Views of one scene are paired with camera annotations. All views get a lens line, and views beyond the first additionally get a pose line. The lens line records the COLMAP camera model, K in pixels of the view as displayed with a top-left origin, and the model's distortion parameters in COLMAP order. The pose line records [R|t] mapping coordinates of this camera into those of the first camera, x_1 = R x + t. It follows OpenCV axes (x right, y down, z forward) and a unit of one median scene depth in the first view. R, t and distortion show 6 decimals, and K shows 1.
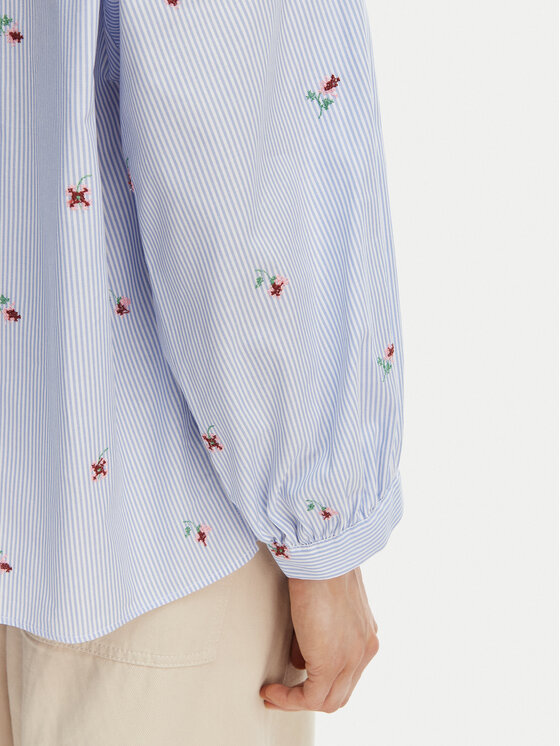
lens RADIAL K [[902.5, 0, 280.0], [0, 902.5, 373.0], [0, 0, 1]] dist [0.006502, 0.033510]
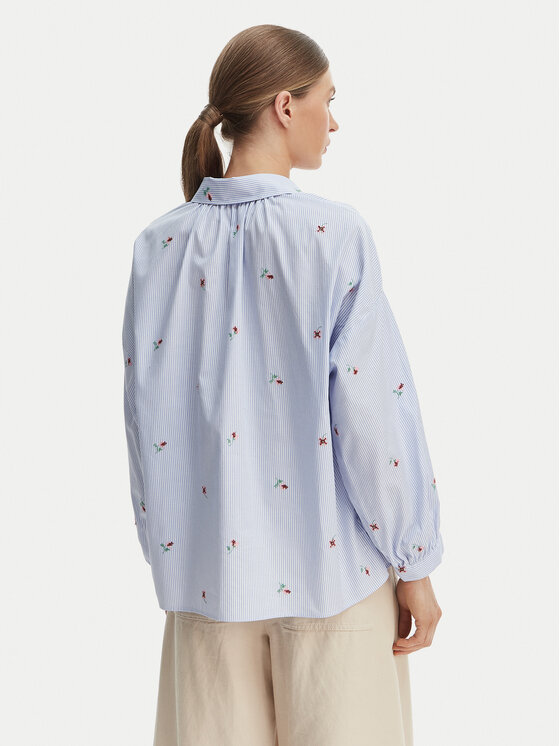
lens RADIAL K [[902.5, 0, 280.0], [0, 902.5, 373.0], [0, 0, 1]] dist [0.006502, 0.033510]
pose [[0.987355, -0.126681, 0.095303, -0.506032], [0.140031, 0.978761, -0.149728, -0.001916], [-0.074311, 0.161180, 0.984123, -1.505153]]
